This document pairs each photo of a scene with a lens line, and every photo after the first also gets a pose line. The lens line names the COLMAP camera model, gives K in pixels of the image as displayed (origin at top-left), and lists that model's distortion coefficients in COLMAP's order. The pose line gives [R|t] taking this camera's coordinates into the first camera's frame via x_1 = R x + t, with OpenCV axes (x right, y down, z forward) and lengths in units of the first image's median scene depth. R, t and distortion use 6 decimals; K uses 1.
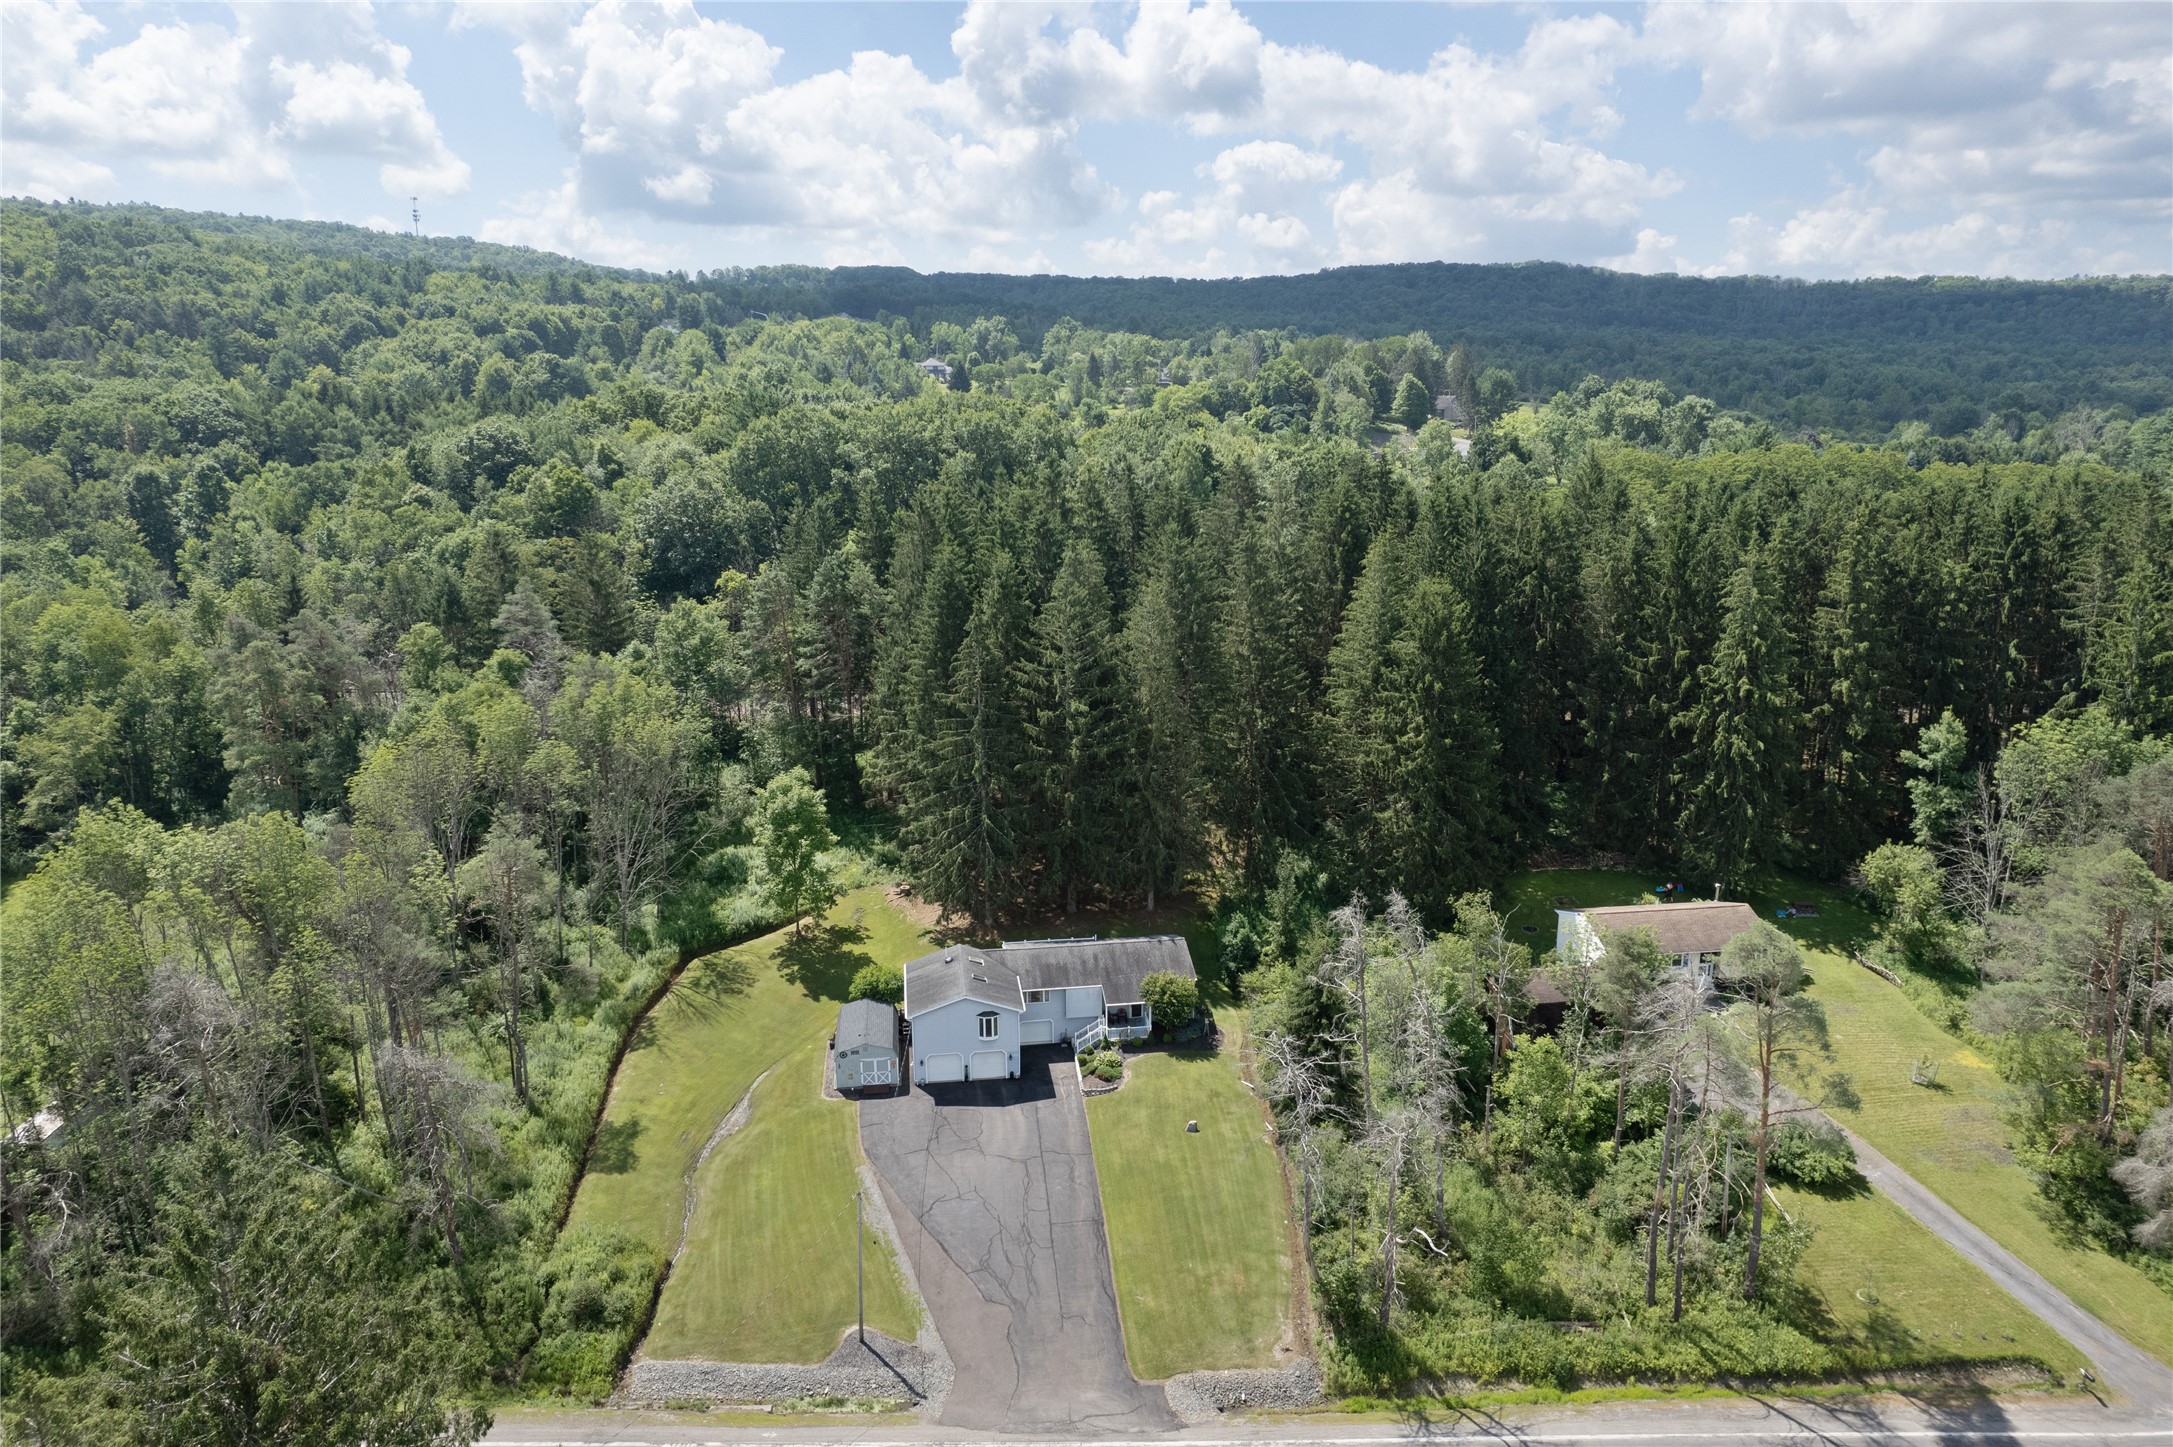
lens RADIAL K [[1422.9, 0, 1114.6], [0, 1422.9, 700.5], [0, 0, 1]] dist [-0.064557, 0.046433]
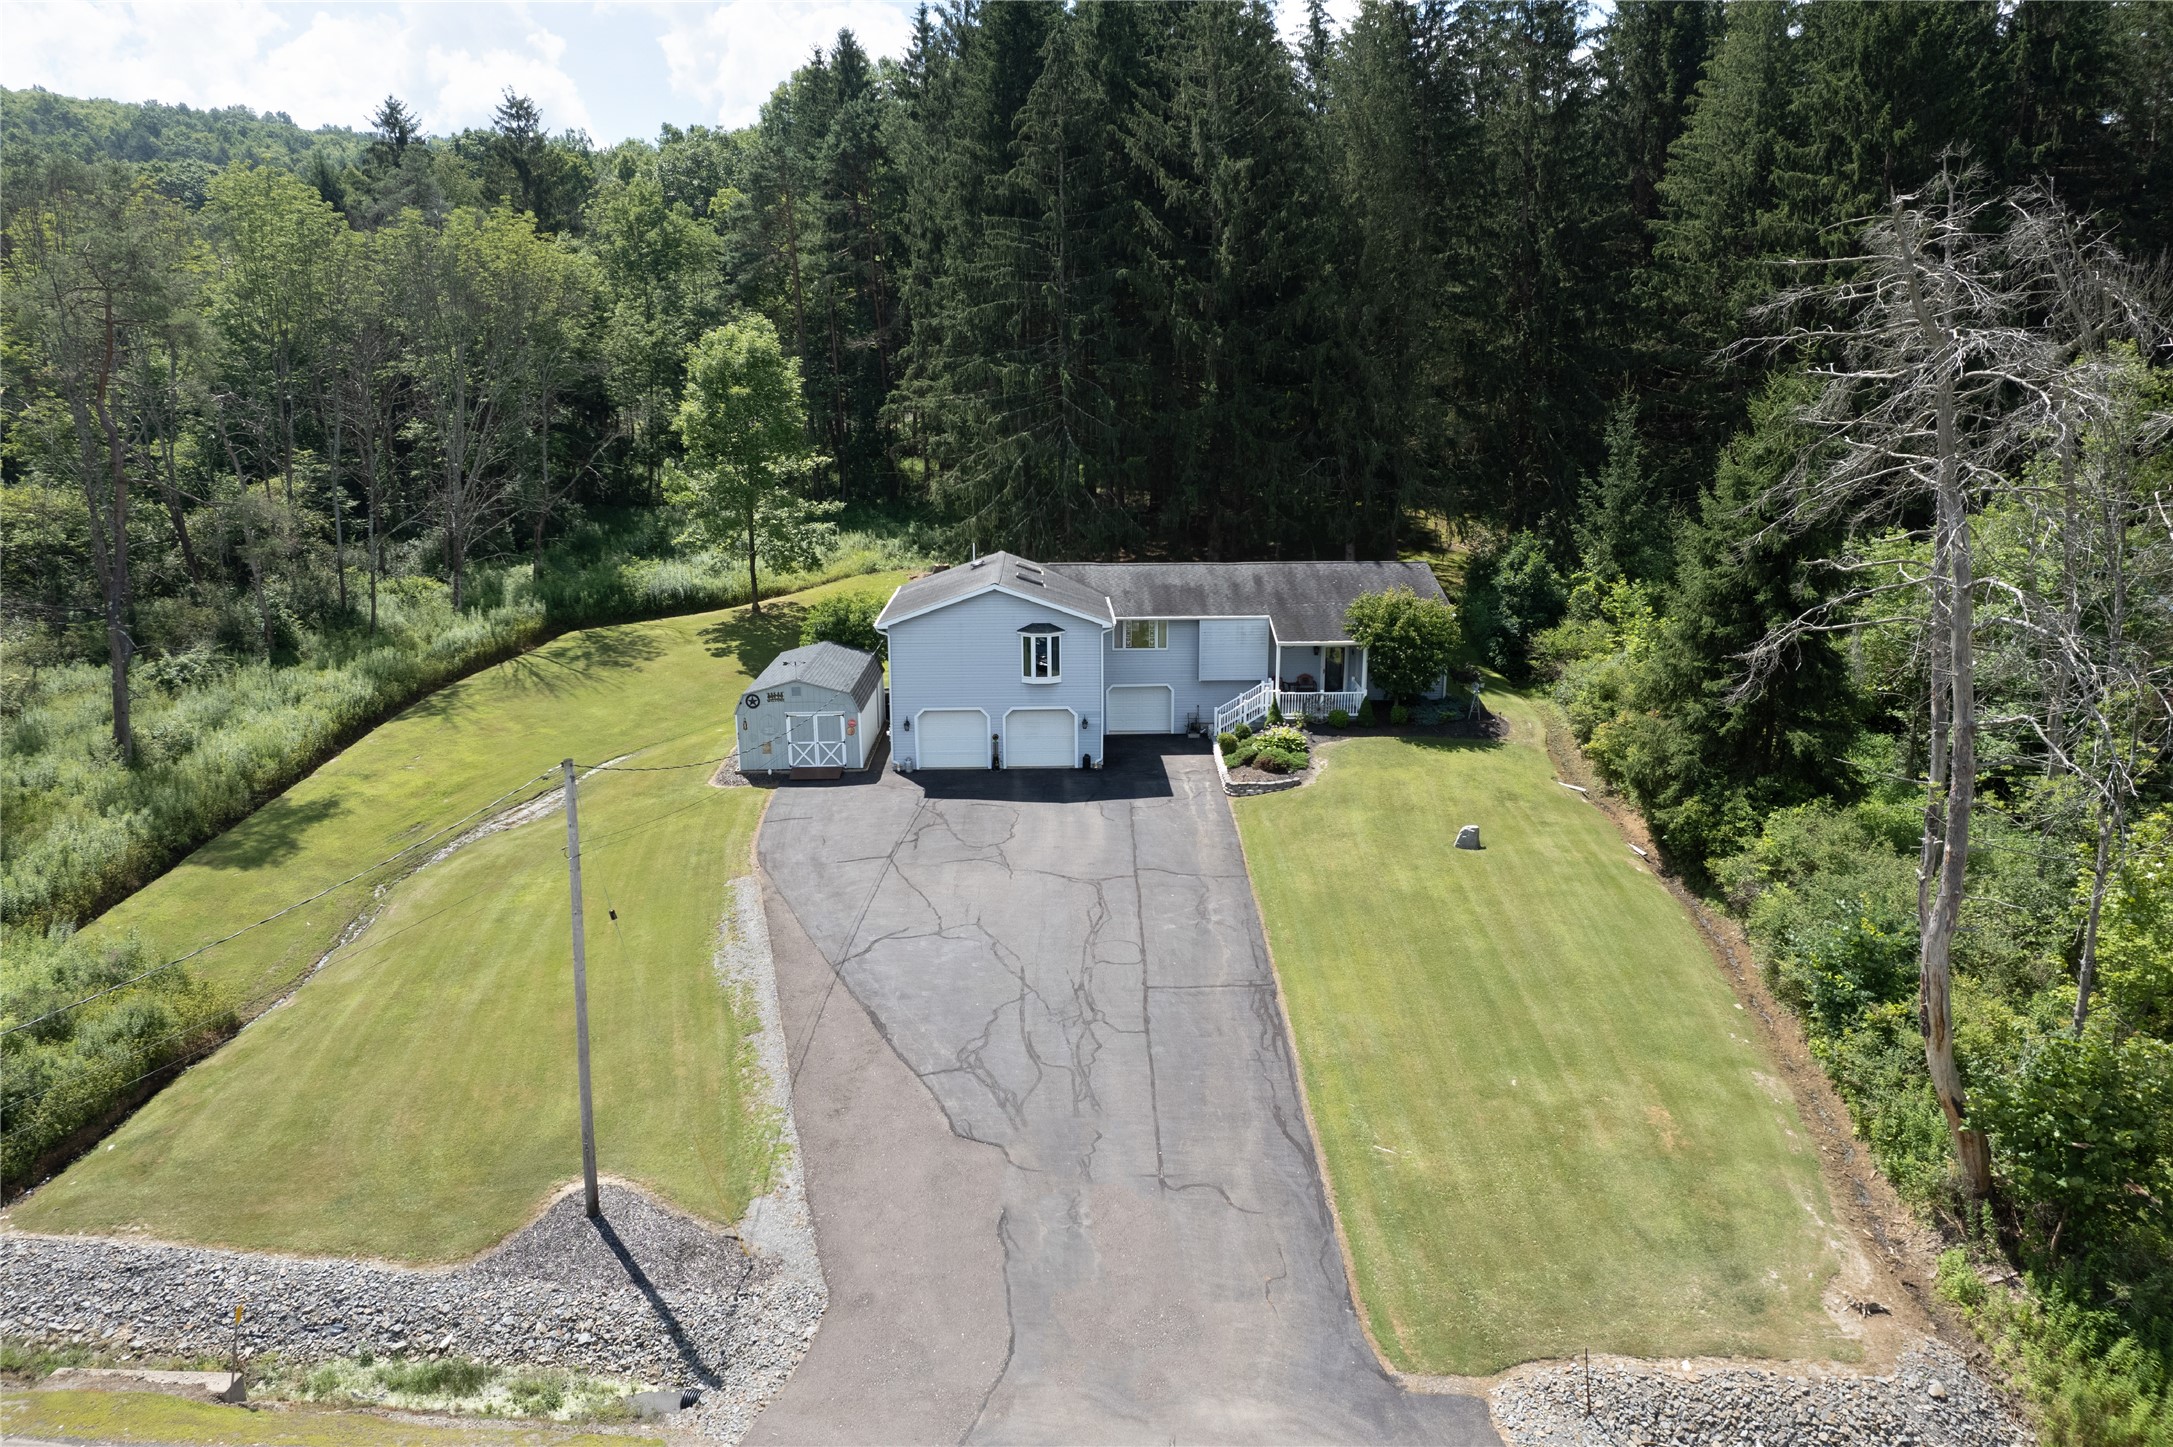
lens RADIAL K [[1422.9, 0, 1114.6], [0, 1422.9, 700.5], [0, 0, 1]] dist [-0.064557, 0.046433]
pose [[0.994630, 0.020996, -0.101342, -0.012651], [-0.022848, 0.999592, -0.017151, 0.255797], [0.100940, 0.019374, 0.994704, 0.511294]]
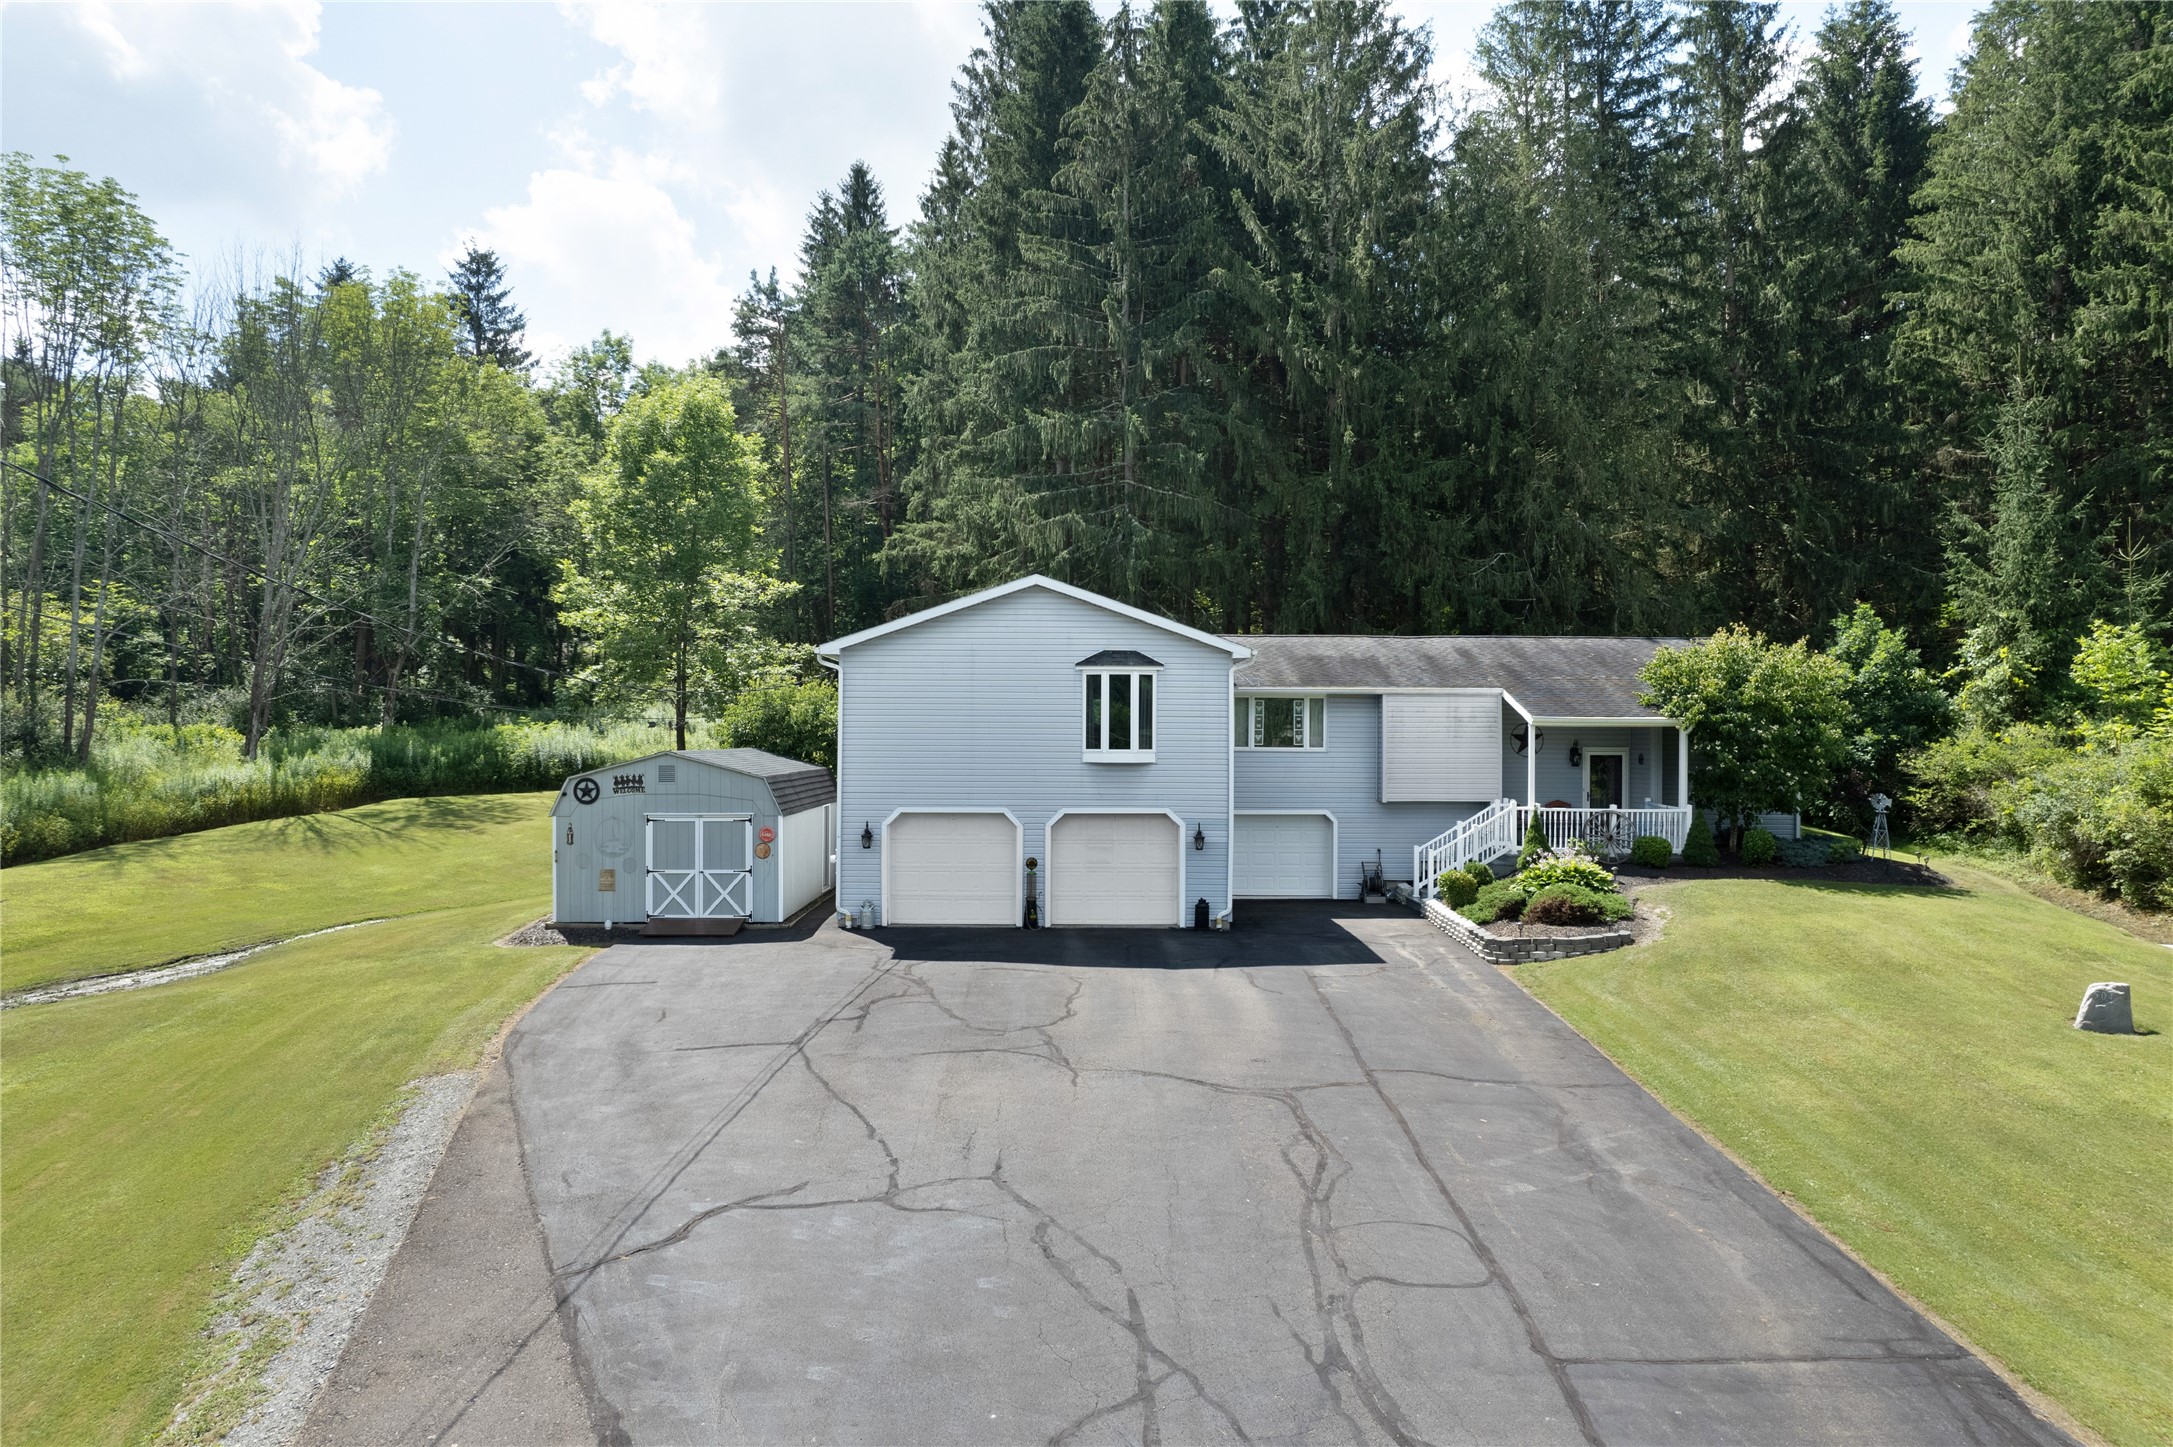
lens RADIAL K [[1399.4, 0, 1086.5], [0, 1399.4, 723.5], [0, 0, 1]] dist [-0.067389, 0.047725]
pose [[0.991297, 0.000713, -0.131644, -0.060633], [-0.034445, 0.966552, -0.254147, 0.302436], [0.127059, 0.256470, 0.958164, 0.750929]]
